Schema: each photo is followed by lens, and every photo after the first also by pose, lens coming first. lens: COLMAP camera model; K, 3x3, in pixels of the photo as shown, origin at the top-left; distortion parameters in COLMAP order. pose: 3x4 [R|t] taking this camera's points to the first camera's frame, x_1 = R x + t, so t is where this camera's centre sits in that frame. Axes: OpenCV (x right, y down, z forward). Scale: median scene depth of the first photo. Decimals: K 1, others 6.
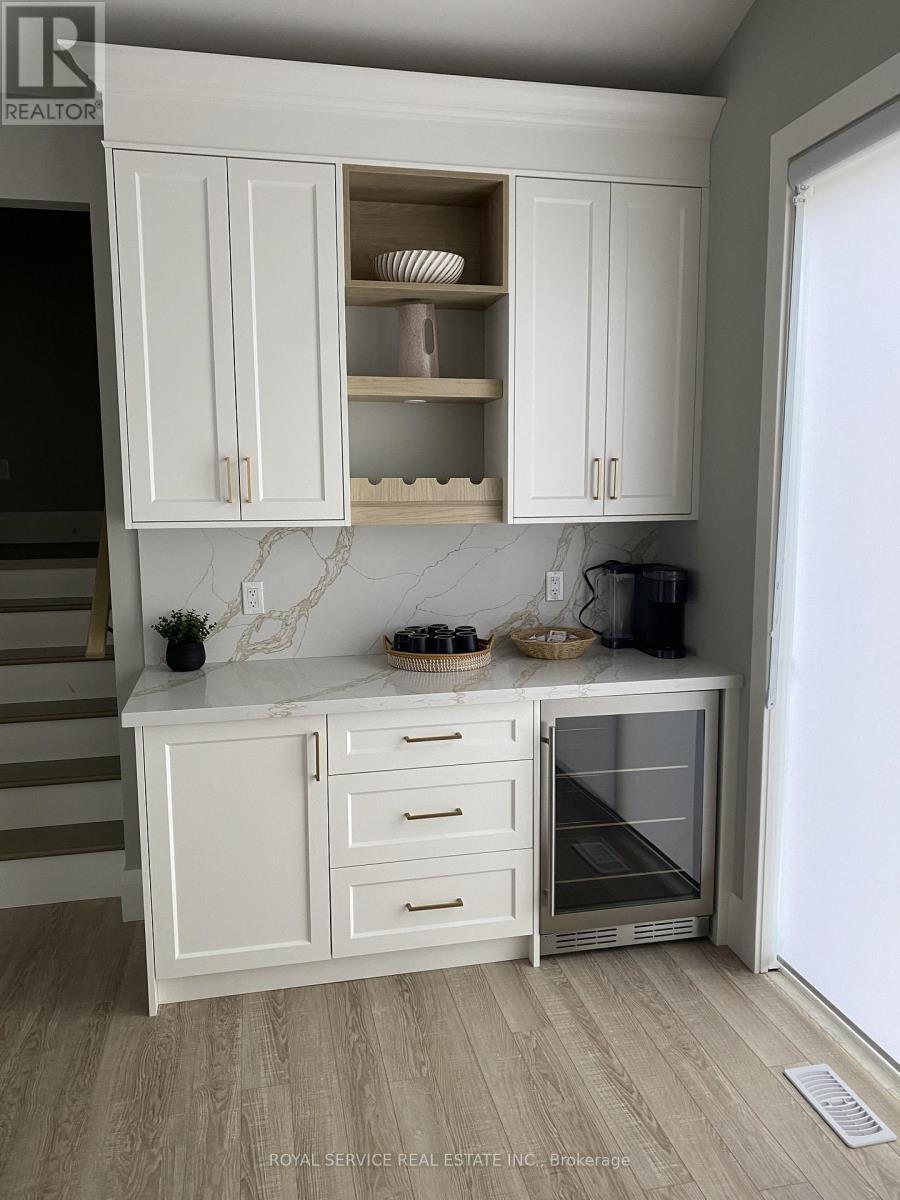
lens RADIAL K [[909.1, 0, 457.5], [0, 909.1, 592.5], [0, 0, 1]] dist [0.017736, -0.028662]
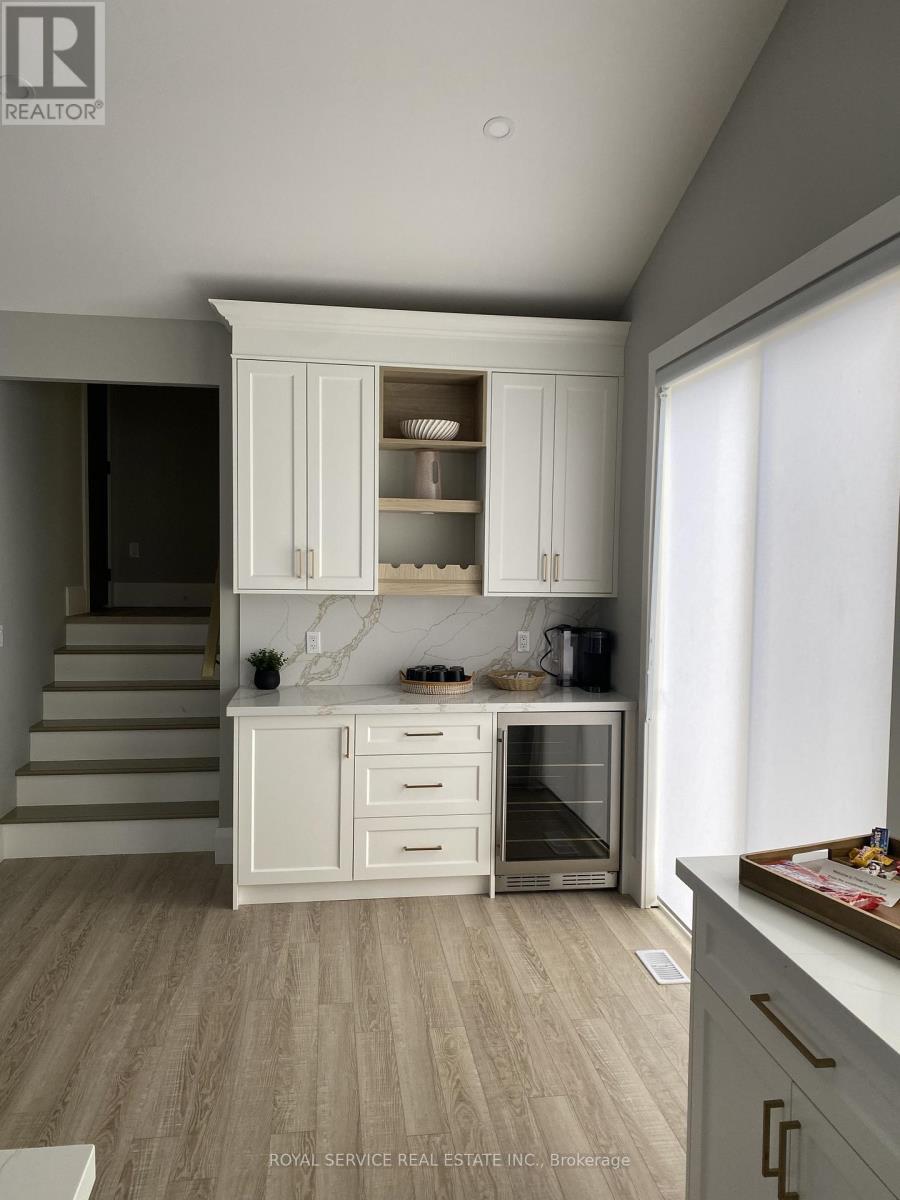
lens RADIAL K [[909.1, 0, 473.1], [0, 909.1, 593.2], [0, 0, 1]] dist [0.017736, -0.028662]
pose [[0.997498, 0.022653, -0.066968, 0.143724], [-0.028466, 0.995787, -0.087165, 0.052129], [0.064711, 0.088853, 0.993940, -0.503395]]
